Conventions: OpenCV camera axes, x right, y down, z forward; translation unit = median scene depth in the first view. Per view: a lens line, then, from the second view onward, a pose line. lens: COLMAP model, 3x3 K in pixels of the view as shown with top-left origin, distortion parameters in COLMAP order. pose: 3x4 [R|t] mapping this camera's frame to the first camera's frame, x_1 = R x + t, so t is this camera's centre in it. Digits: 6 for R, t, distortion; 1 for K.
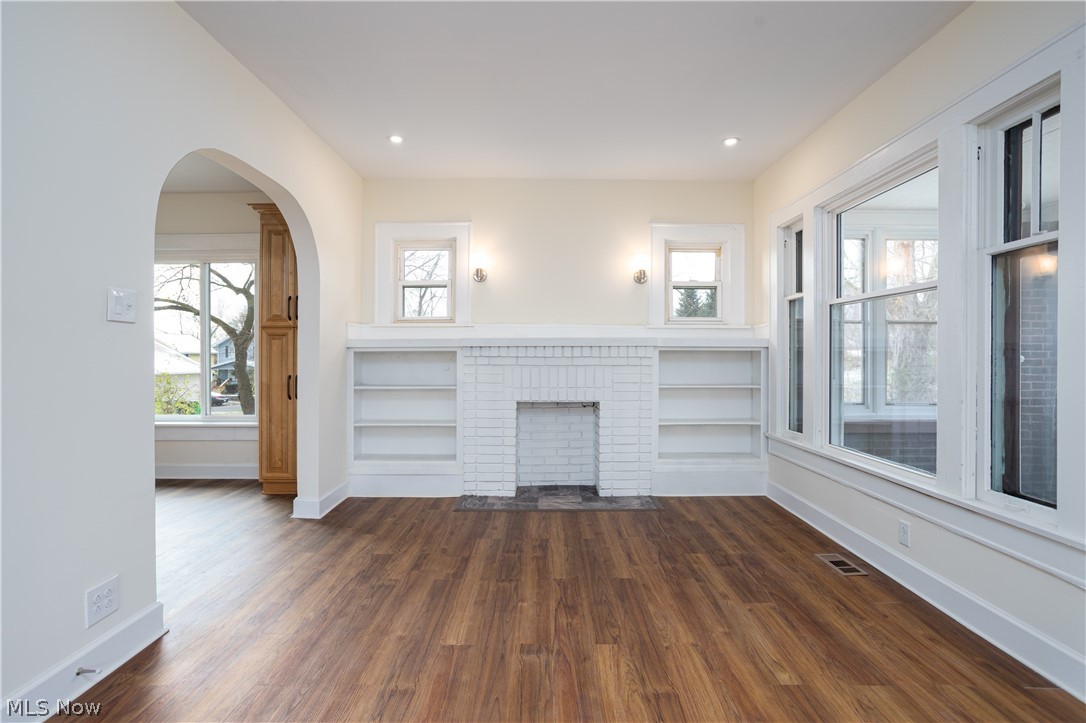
lens RADIAL K [[526.5, 0, 543.2], [0, 526.5, 356.1], [0, 0, 1]] dist [-0.017335, 0.004934]
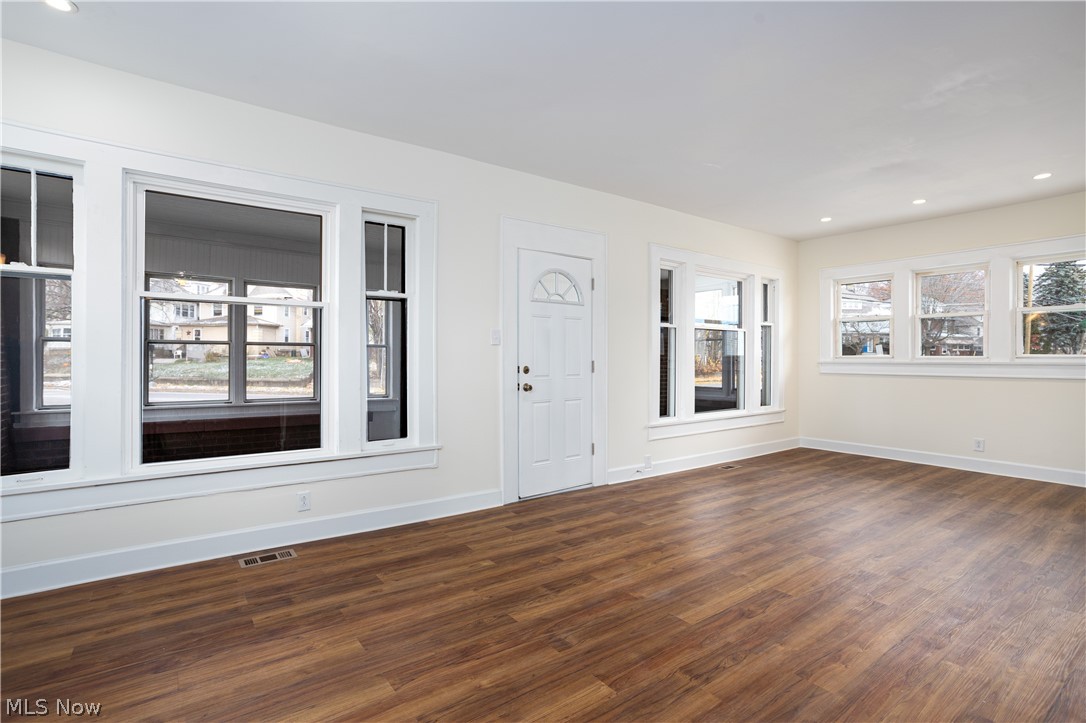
lens RADIAL K [[526.5, 0, 523.3], [0, 526.5, 357.5], [0, 0, 1]] dist [-0.017335, 0.004934]
pose [[-0.567086, -0.002701, 0.823654, -0.412635], [-0.001172, 0.999996, 0.002472, -0.008980], [-0.823658, 0.000437, -0.567087, 0.809378]]
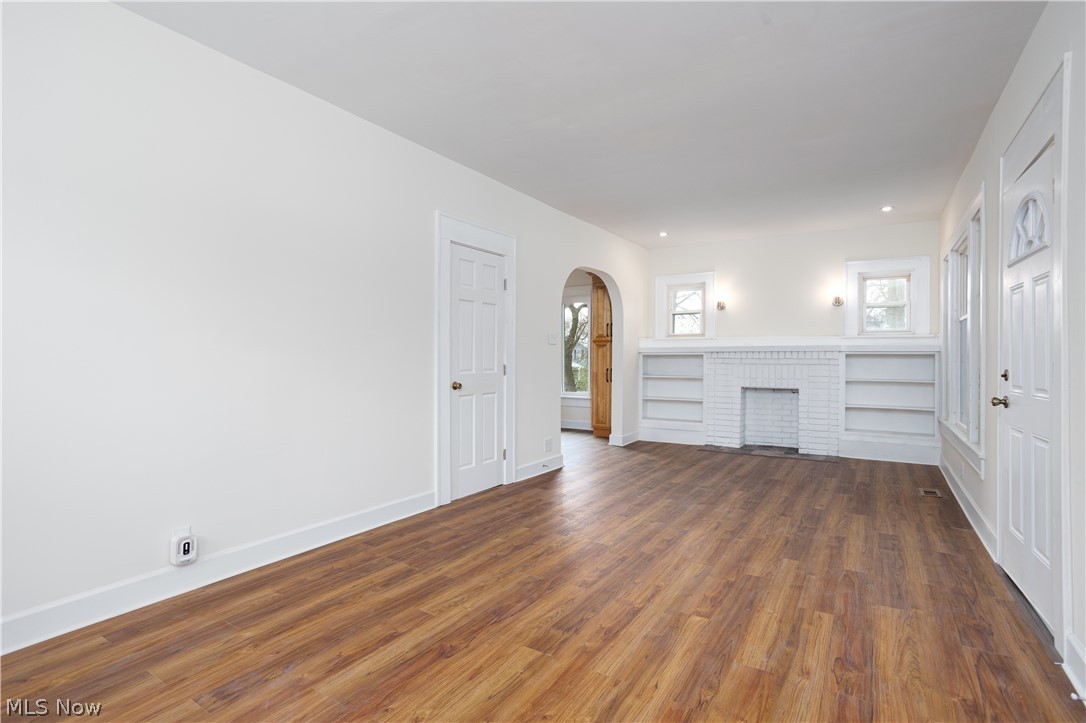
lens RADIAL K [[526.5, 0, 545.2], [0, 526.5, 359.2], [0, 0, 1]] dist [-0.017335, 0.004934]
pose [[0.845862, 0.003711, -0.533389, 0.292207], [-0.003541, 0.999993, 0.001343, 0.004339], [0.533390, 0.000753, 0.845869, -0.629926]]
